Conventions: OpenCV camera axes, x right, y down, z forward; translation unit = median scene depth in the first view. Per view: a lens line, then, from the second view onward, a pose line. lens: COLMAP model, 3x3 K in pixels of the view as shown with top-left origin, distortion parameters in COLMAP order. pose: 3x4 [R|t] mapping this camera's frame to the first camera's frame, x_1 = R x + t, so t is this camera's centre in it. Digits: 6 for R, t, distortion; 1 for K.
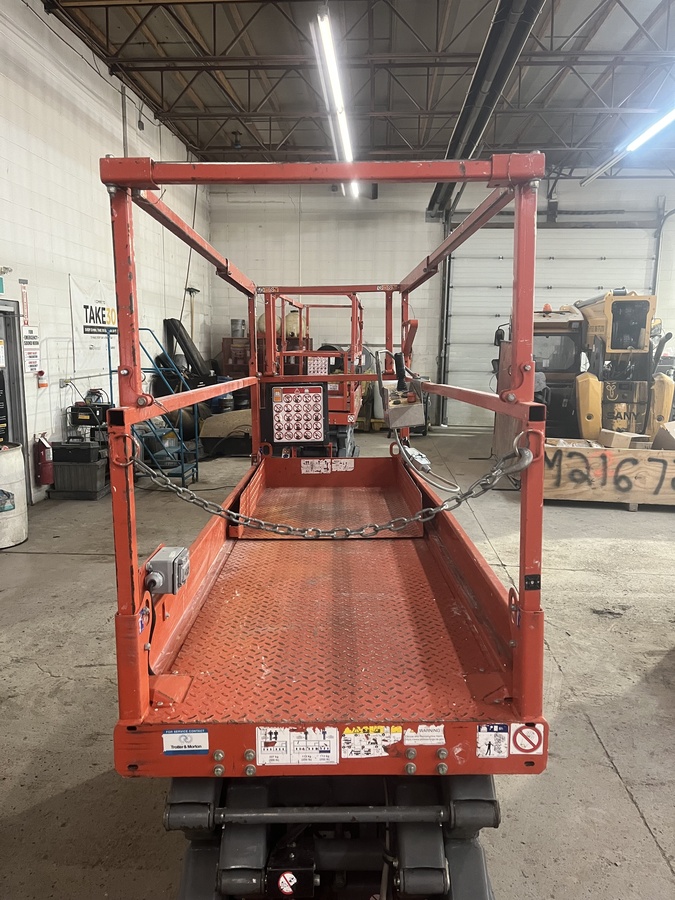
lens RADIAL K [[673.0, 0, 331.1], [0, 673.0, 448.8], [0, 0, 1]] dist [0.077683, -0.102183]
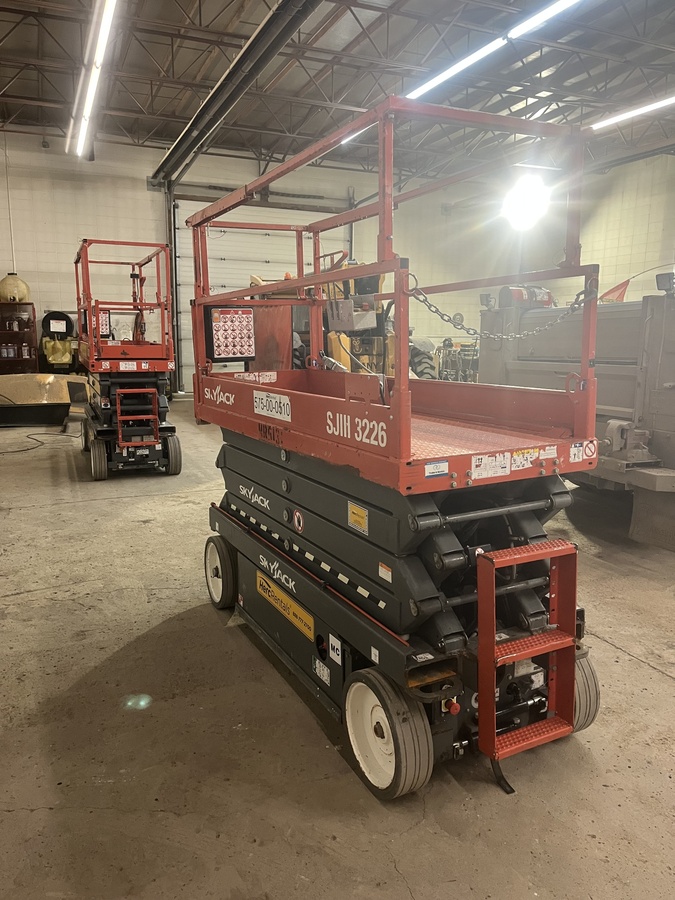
lens RADIAL K [[673.0, 0, 331.1], [0, 673.0, 448.8], [0, 0, 1]] dist [0.077683, -0.102183]
pose [[0.892999, -0.081071, 0.442696, -0.433447], [0.069570, 0.996685, 0.042186, 0.111267], [-0.444648, -0.006873, 0.895679, -0.126216]]
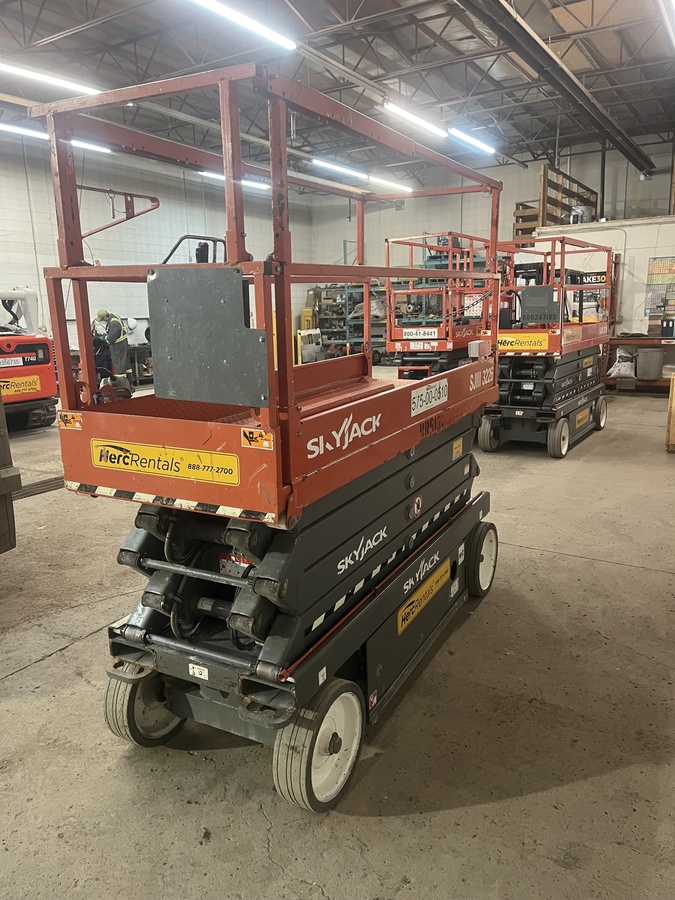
lens RADIAL K [[673.0, 0, 331.1], [0, 673.0, 448.8], [0, 0, 1]] dist [0.077683, -0.102183]
pose [[-0.881797, -0.081434, 0.464546, -0.399540], [0.088162, 0.939157, 0.331980, -0.138894], [-0.463316, 0.333695, -0.820966, 1.436133]]
